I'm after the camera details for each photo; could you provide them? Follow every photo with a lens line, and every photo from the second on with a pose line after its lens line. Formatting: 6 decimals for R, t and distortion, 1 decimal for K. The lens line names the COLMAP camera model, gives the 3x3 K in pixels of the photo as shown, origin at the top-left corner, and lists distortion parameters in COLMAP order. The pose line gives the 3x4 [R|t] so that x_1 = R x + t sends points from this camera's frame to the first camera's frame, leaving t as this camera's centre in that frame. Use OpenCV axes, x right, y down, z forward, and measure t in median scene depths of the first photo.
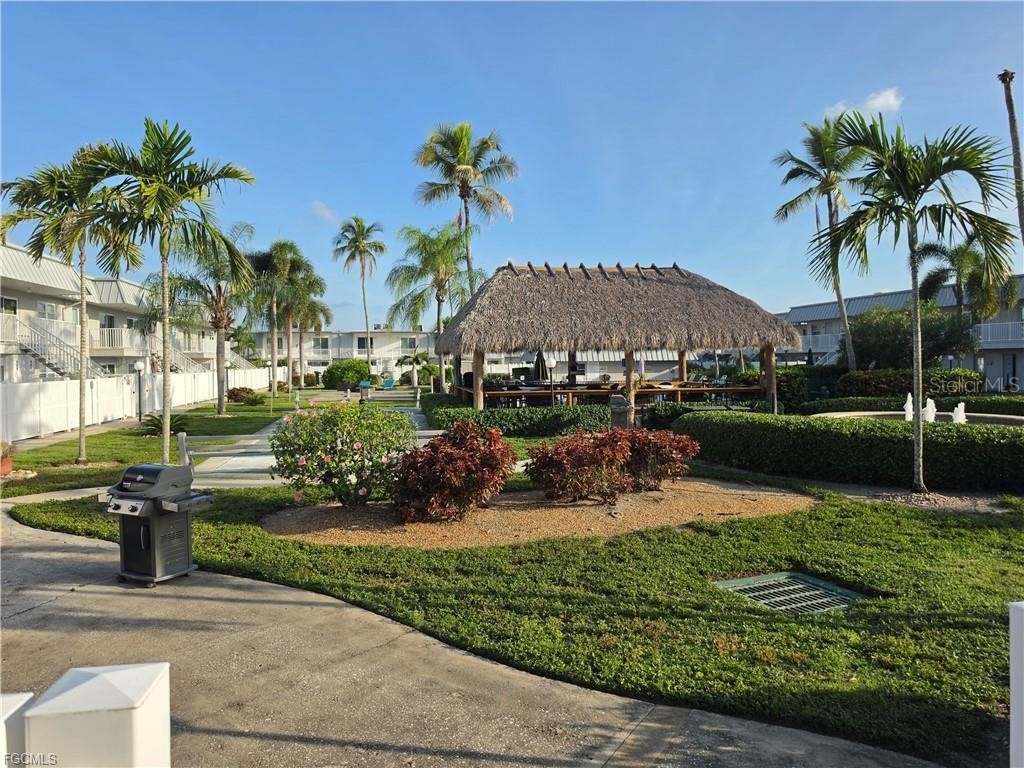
lens RADIAL K [[716.6, 0, 504.3], [0, 716.6, 382.0], [0, 0, 1]] dist [0.060534, -0.081161]
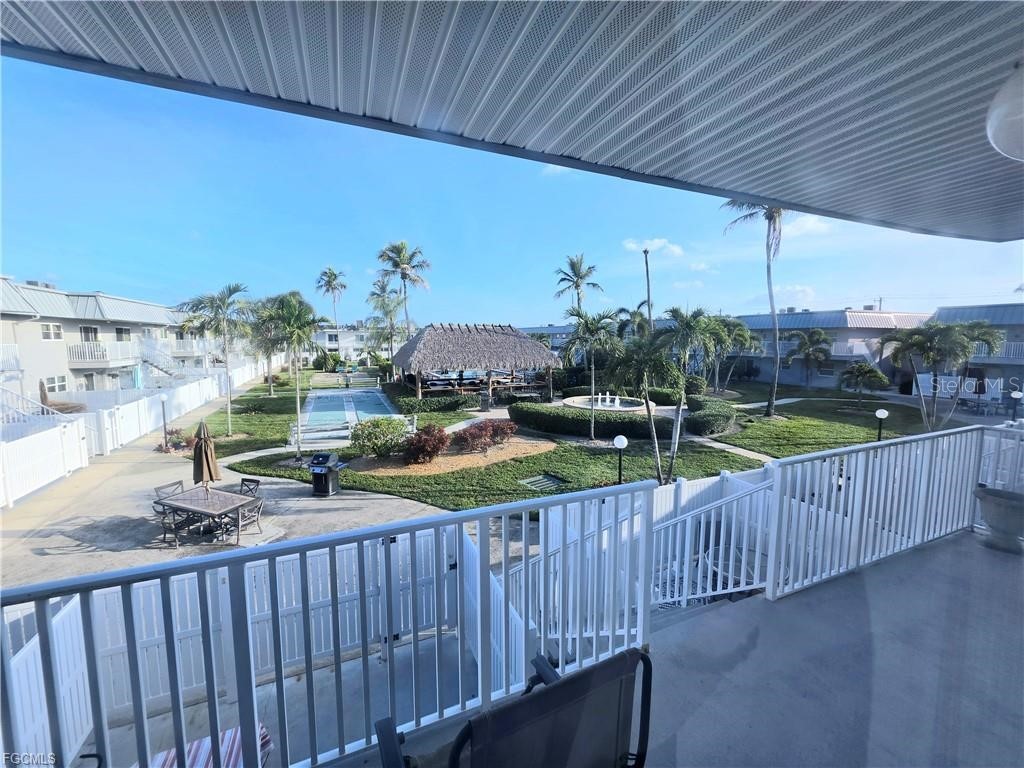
lens RADIAL K [[415.6, 0, 513.5], [0, 415.6, 380.9], [0, 0, 1]] dist [-0.005312, 0.000502]
pose [[0.971534, -0.016381, 0.236332, -0.099090], [-0.001210, 0.997250, 0.074096, -0.186105], [-0.236896, -0.072273, 0.968843, -0.456476]]
